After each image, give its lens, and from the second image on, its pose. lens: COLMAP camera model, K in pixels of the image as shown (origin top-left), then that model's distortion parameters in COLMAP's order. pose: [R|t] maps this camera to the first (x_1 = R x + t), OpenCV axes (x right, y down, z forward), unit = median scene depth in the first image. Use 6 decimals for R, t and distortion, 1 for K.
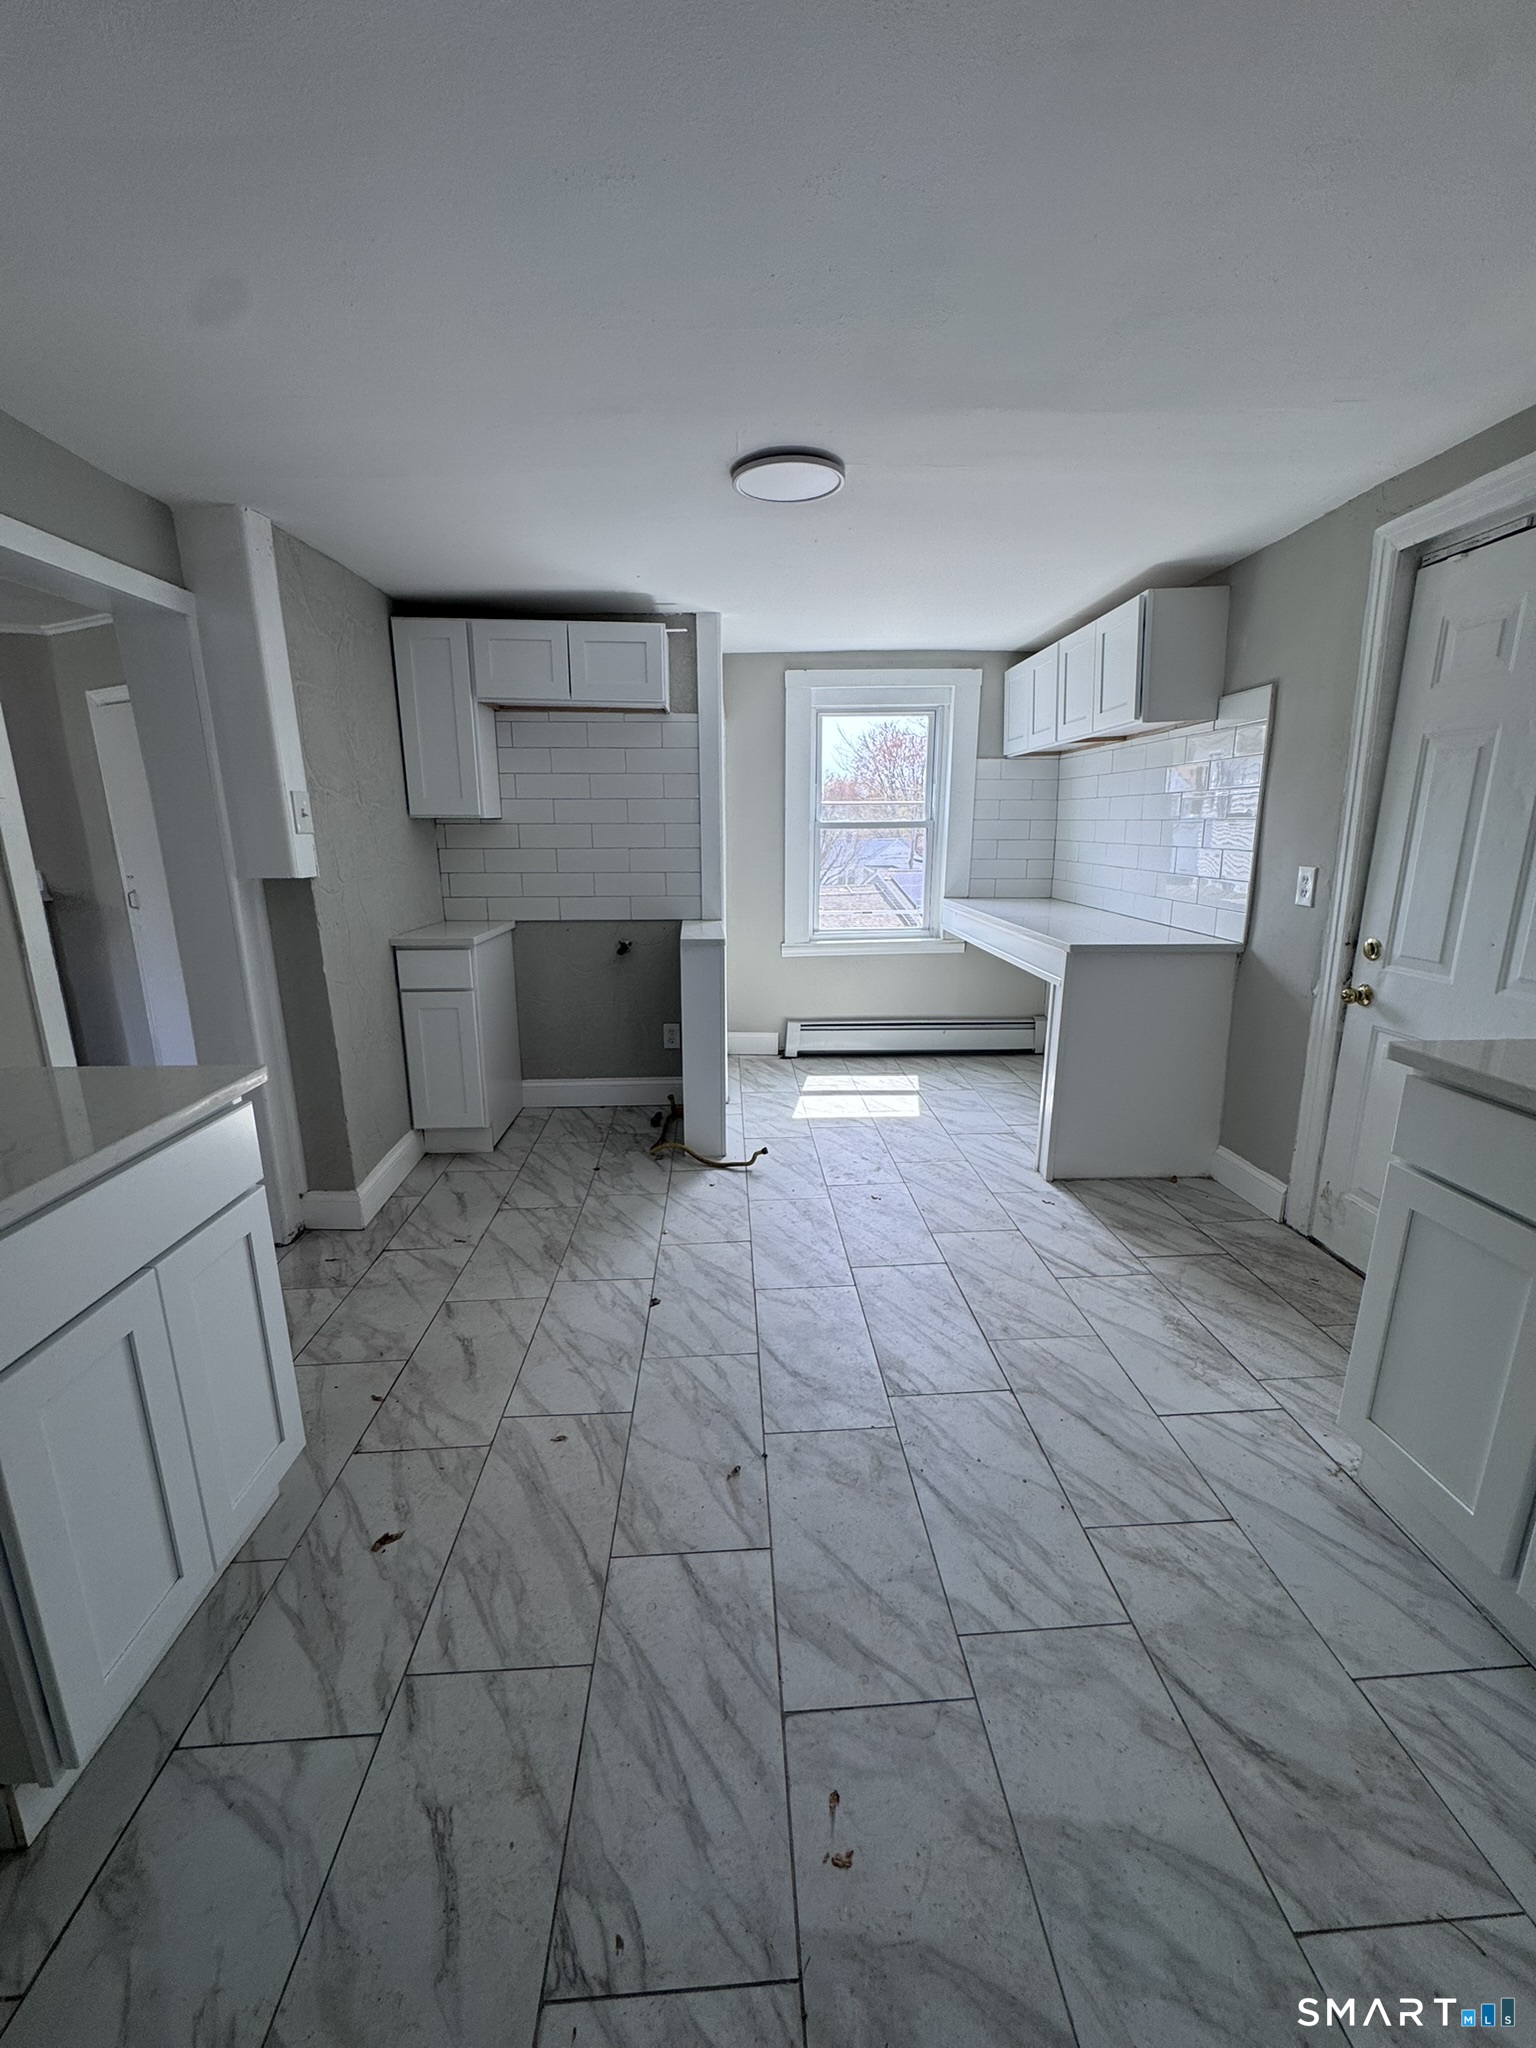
lens RADIAL K [[817.2, 0, 772.2], [0, 817.2, 1020.6], [0, 0, 1]] dist [-0.004144, 0.000479]
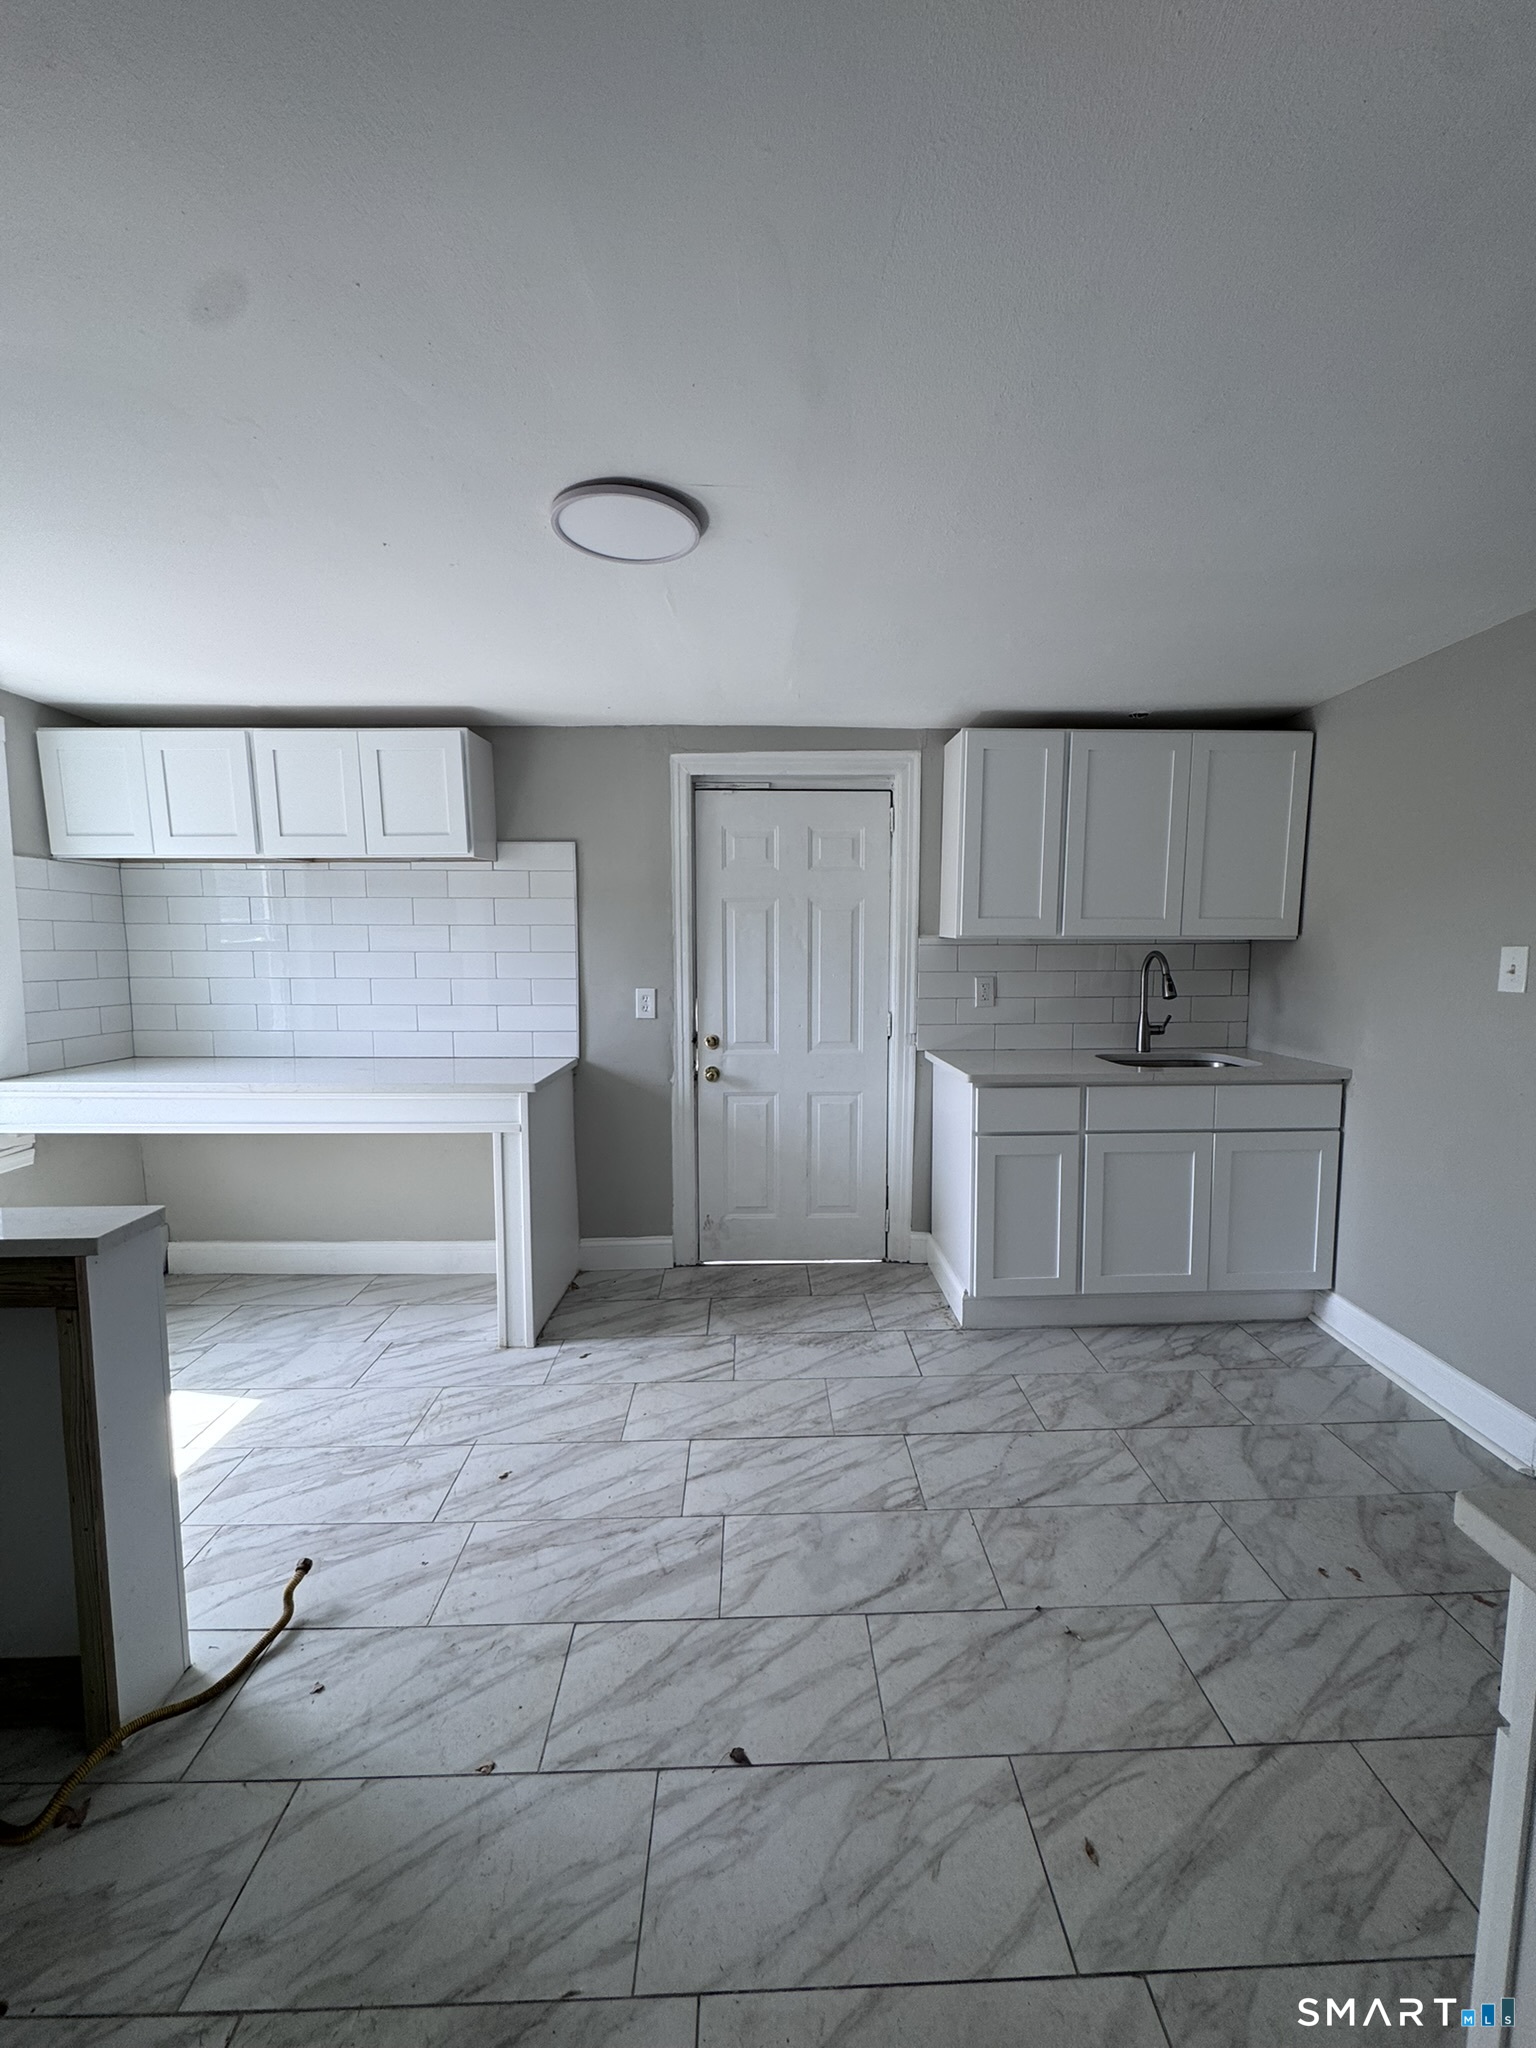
lens RADIAL K [[817.2, 0, 772.2], [0, 817.2, 1020.6], [0, 0, 1]] dist [-0.004144, 0.000479]
pose [[0.029909, -0.091021, 0.995400, -0.745275], [0.231935, 0.969297, 0.081665, -0.236798], [-0.972271, 0.228425, 0.050101, 0.898476]]
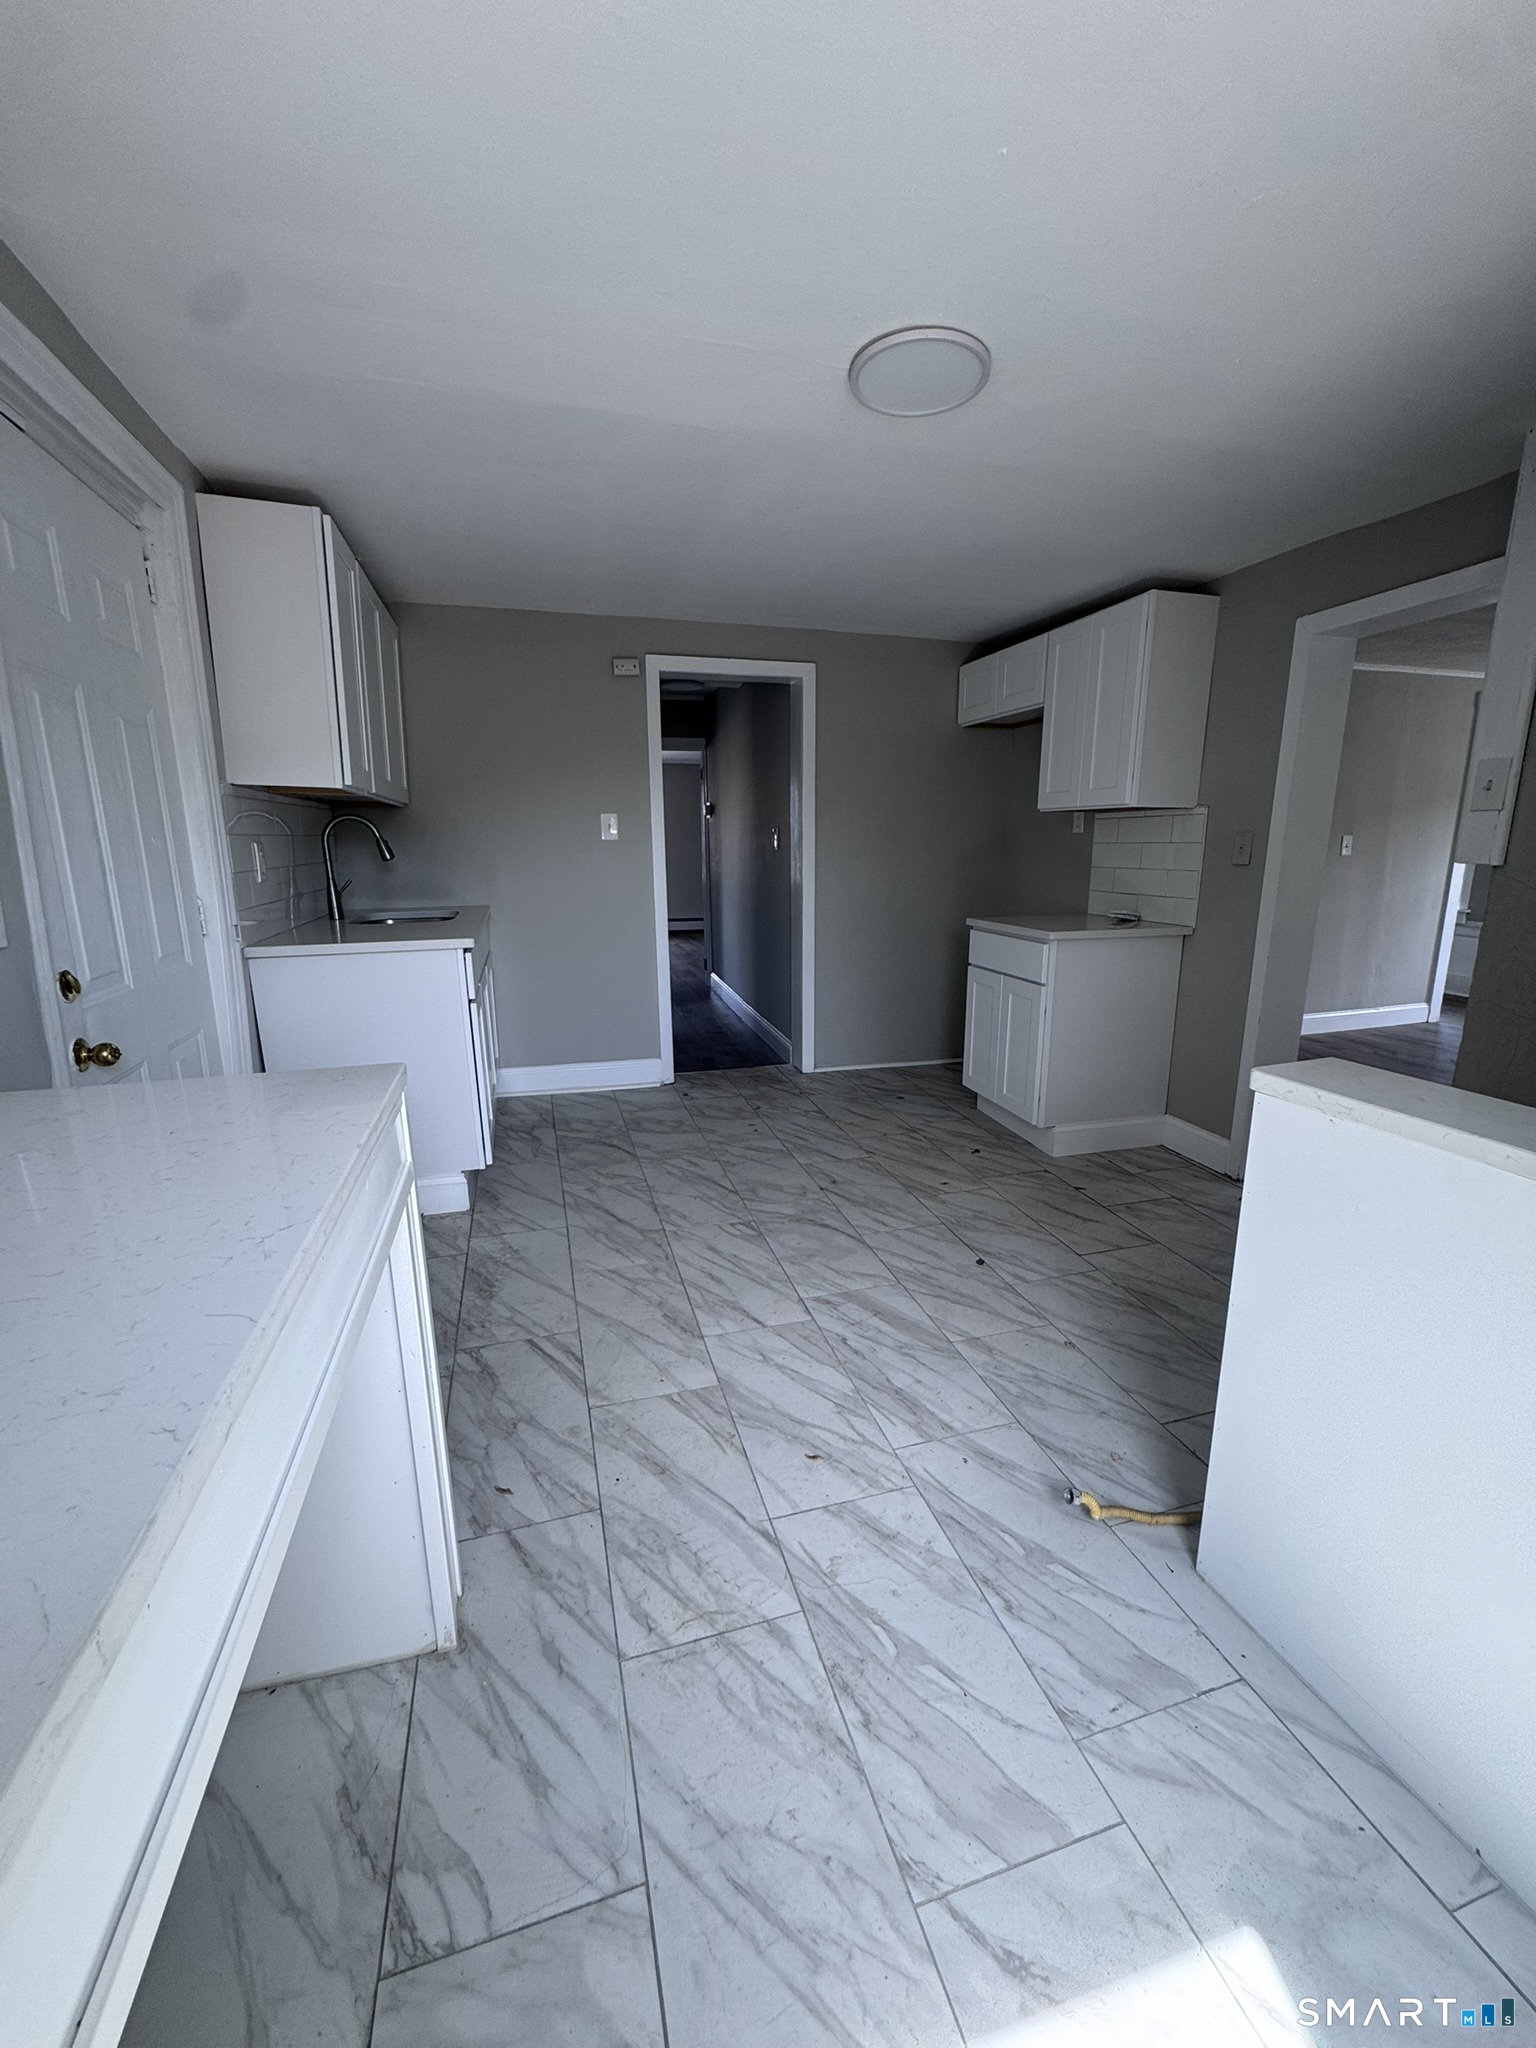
lens RADIAL K [[817.2, 0, 772.2], [0, 817.2, 1020.6], [0, 0, 1]] dist [-0.004144, 0.000479]
pose [[-0.972580, 0.054778, -0.226025, 0.368419], [-0.049086, 0.901623, 0.429728, -0.407205], [0.227329, 0.429039, -0.874212, 1.879872]]
